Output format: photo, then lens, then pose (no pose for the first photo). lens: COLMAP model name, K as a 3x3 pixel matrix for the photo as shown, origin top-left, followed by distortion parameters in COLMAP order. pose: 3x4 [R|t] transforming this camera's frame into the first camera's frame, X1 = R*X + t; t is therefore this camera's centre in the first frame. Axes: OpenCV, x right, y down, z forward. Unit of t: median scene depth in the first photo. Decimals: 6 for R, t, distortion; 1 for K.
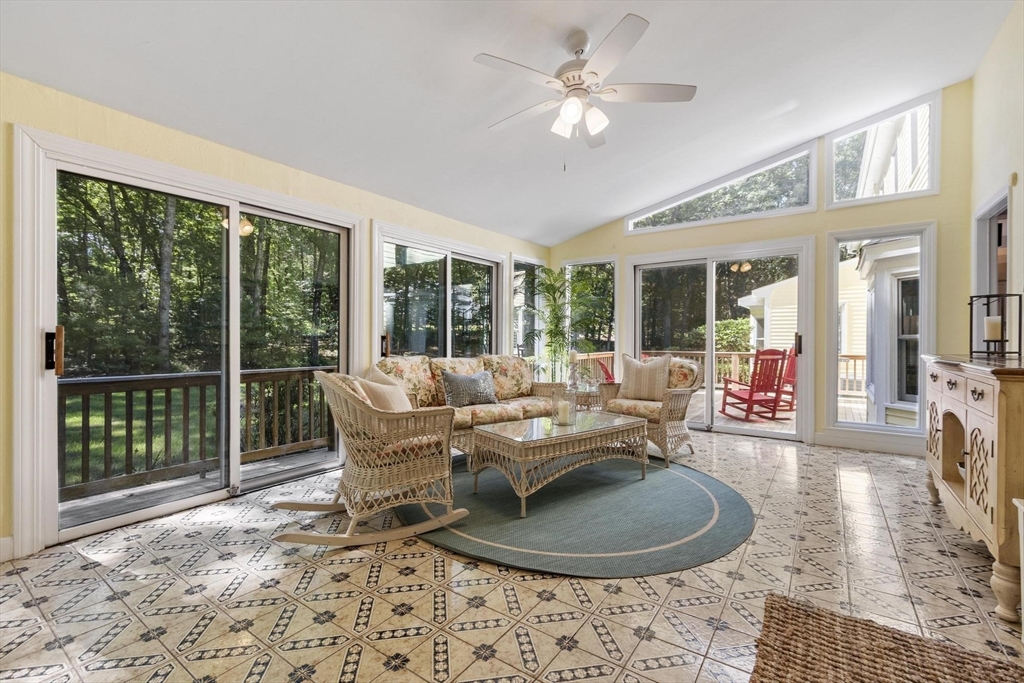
lens RADIAL K [[446.3, 0, 514.5], [0, 446.3, 341.4], [0, 0, 1]] dist [0.001677, -0.000402]
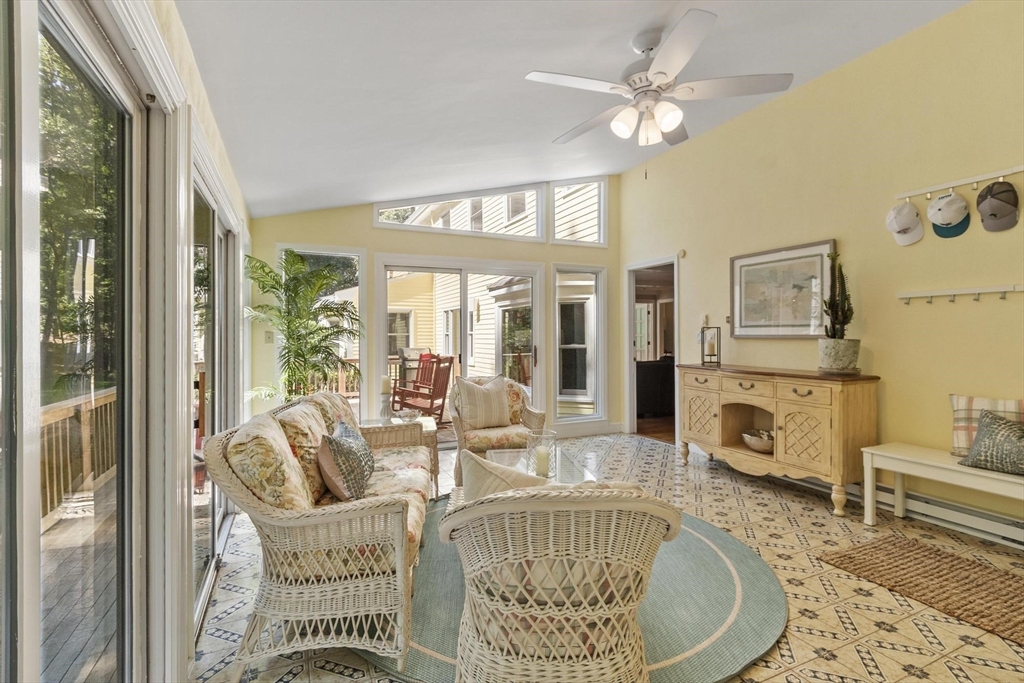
lens RADIAL K [[477.9, 0, 508.3], [0, 477.9, 335.3], [0, 0, 1]] dist [-0.006030, -0.000334]
pose [[0.511679, -0.004889, 0.859163, -0.778885], [0.007141, 0.999973, 0.001438, -0.081152], [-0.859147, 0.005400, 0.511701, 0.719337]]
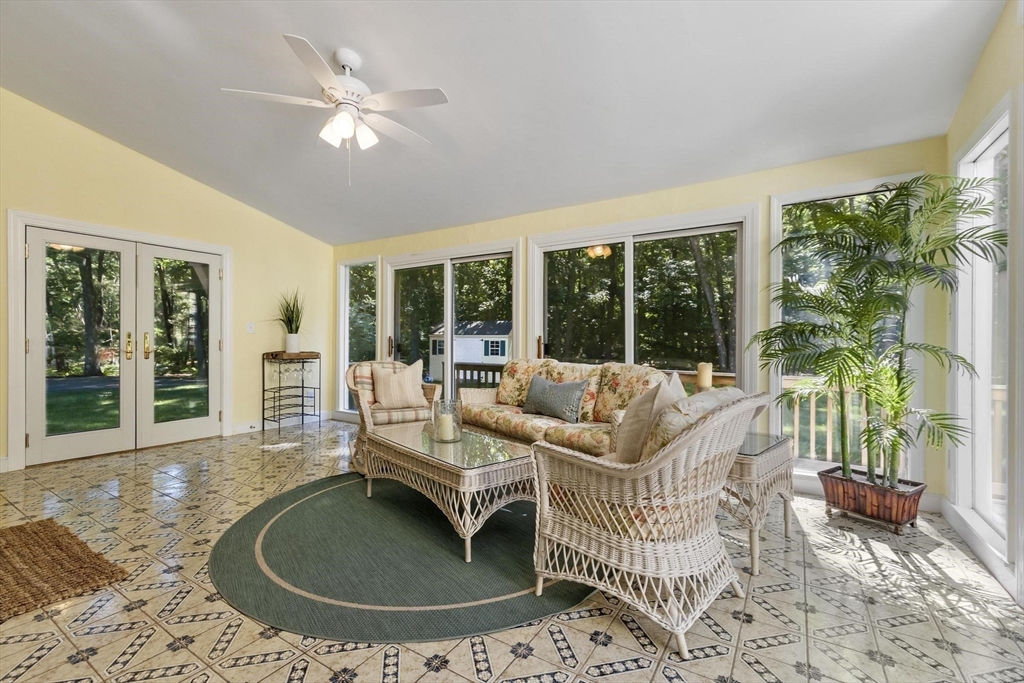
lens RADIAL K [[446.3, 0, 510.6], [0, 446.3, 341.2], [0, 0, 1]] dist [0.001677, -0.000402]
pose [[0.040220, -0.000116, -0.999191, 1.153321], [-0.003059, 0.999995, -0.000240, -0.008160], [0.999186, 0.003066, 0.040220, 1.281288]]
